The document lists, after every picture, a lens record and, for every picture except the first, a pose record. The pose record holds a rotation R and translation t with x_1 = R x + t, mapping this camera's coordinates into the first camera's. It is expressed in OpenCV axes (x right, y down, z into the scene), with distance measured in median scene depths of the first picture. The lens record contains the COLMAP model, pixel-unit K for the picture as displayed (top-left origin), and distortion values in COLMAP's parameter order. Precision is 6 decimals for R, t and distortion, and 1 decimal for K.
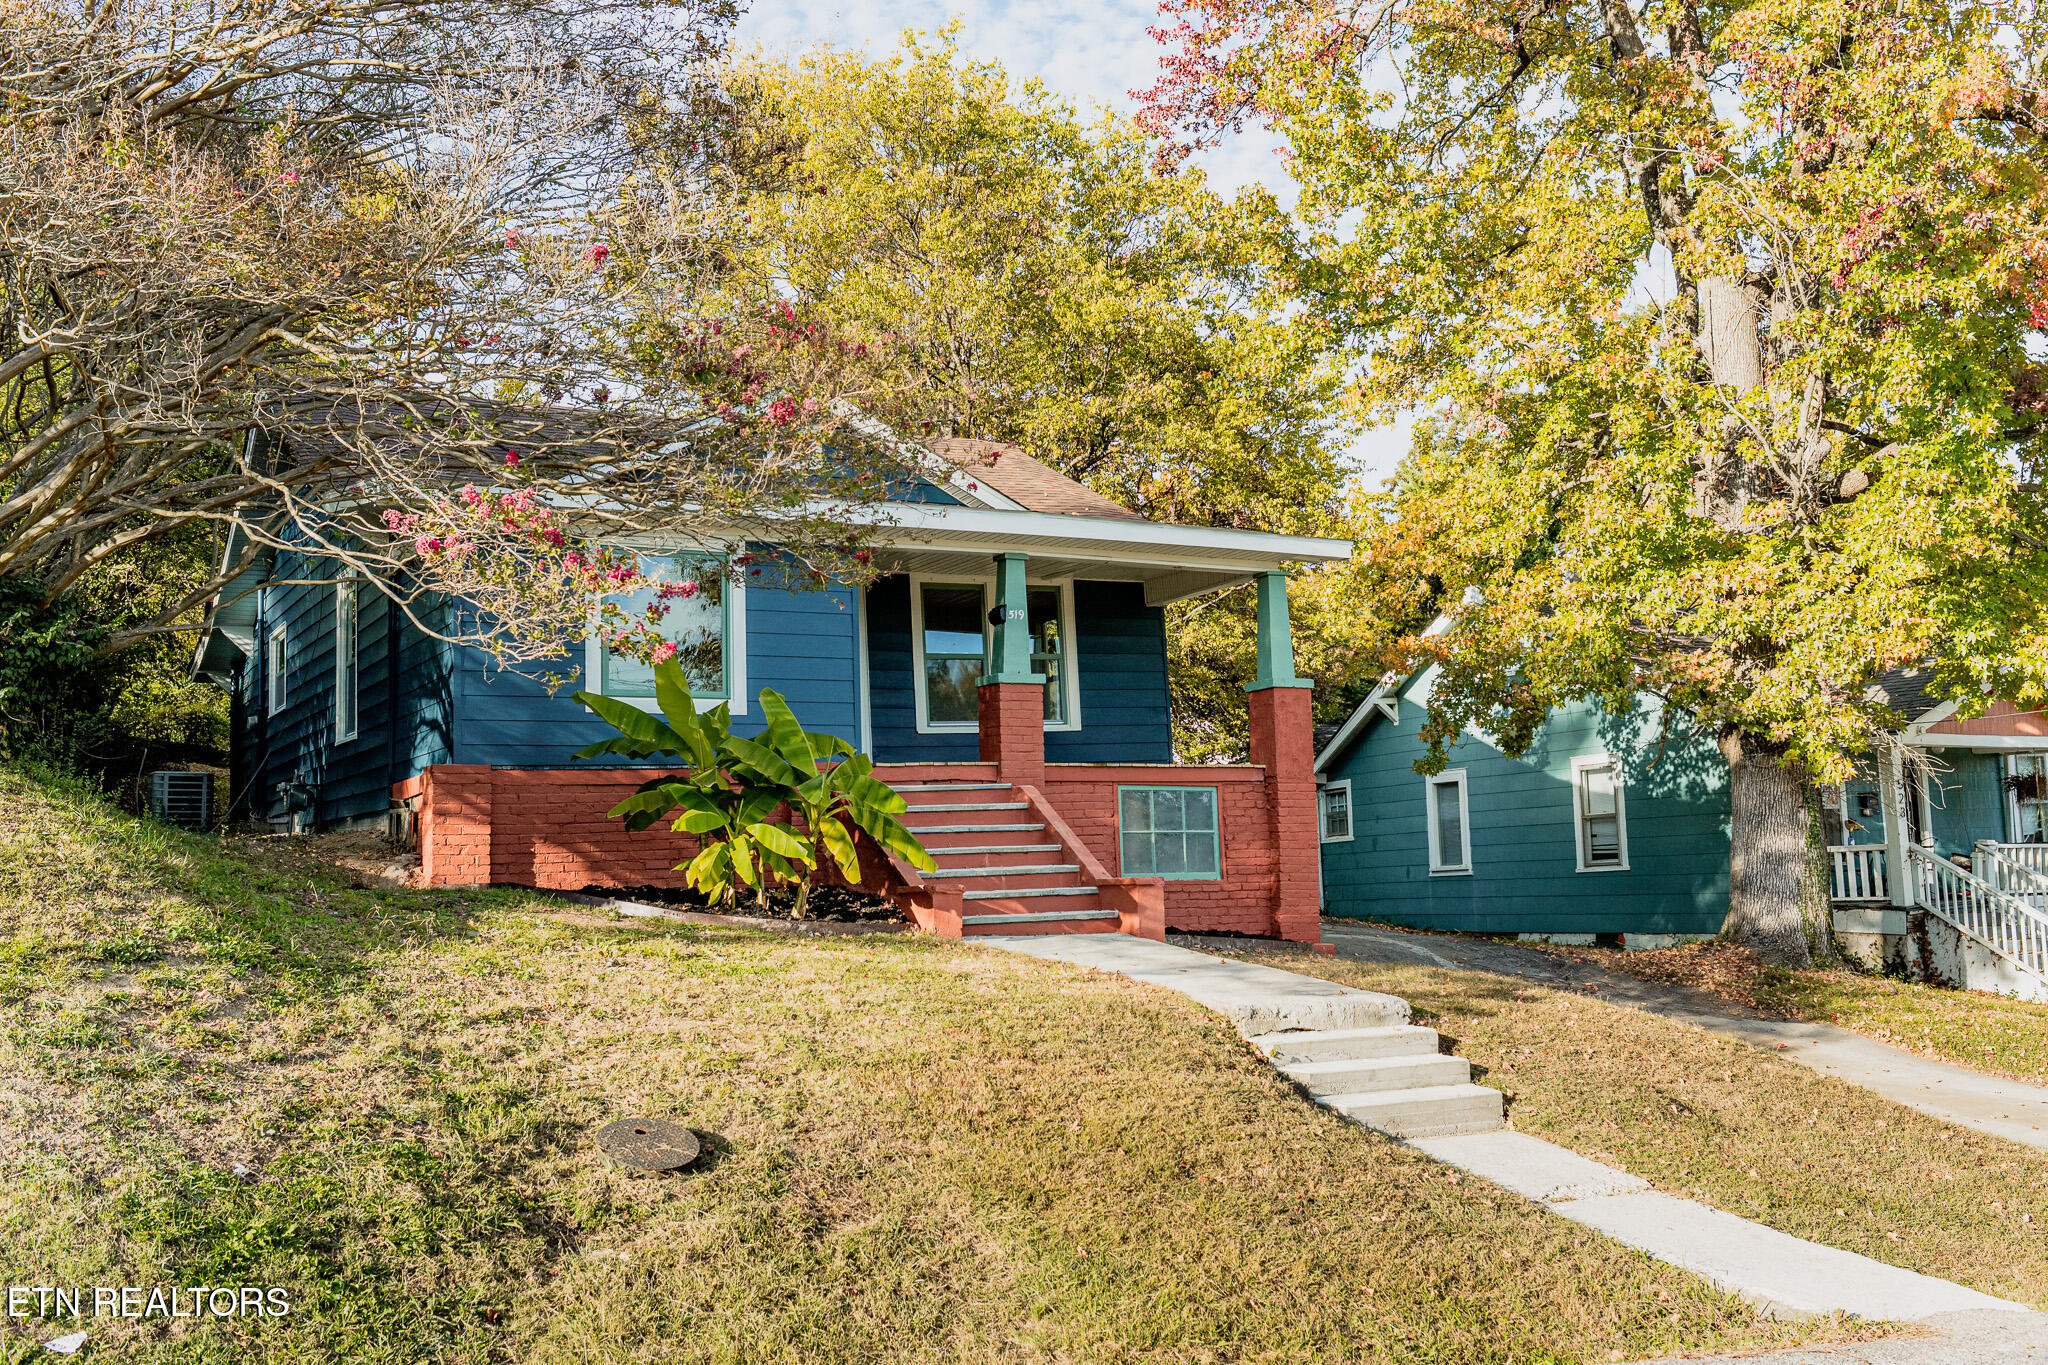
lens RADIAL K [[2120.4, 0, 1024.0], [0, 2120.4, 682.5], [0, 0, 1]] dist [-0.005578, -0.008613]
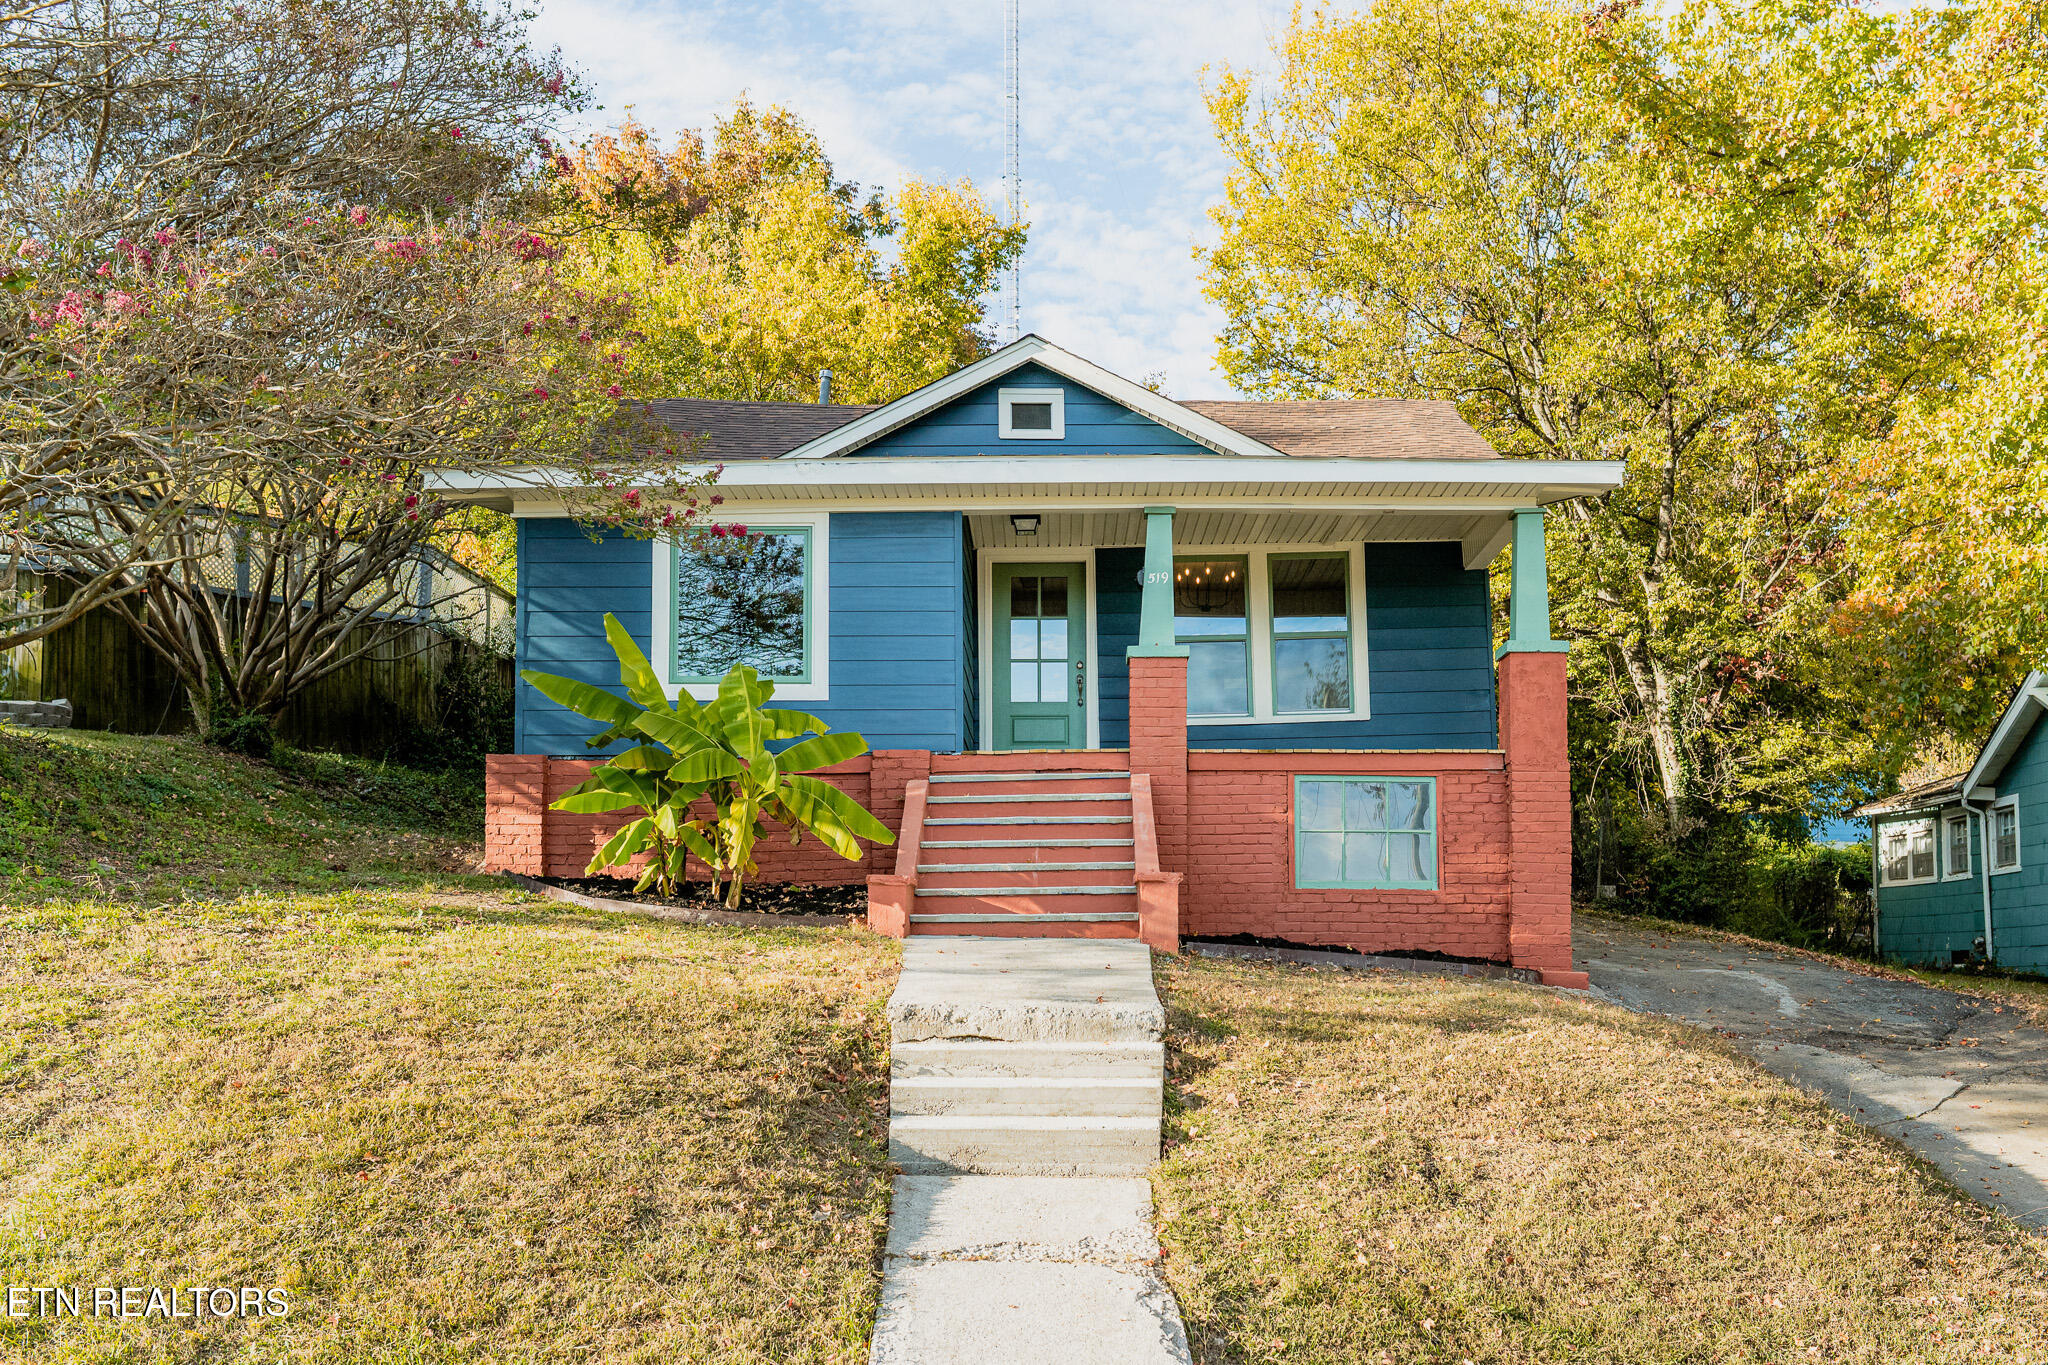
lens RADIAL K [[2120.4, 0, 1024.0], [0, 2120.4, 682.5], [0, 0, 1]] dist [-0.005578, -0.008613]
pose [[0.849732, -0.042474, -0.525501, 0.392518], [0.024220, 0.998842, -0.041568, 0.043868], [0.526659, 0.022594, 0.849777, 0.225117]]
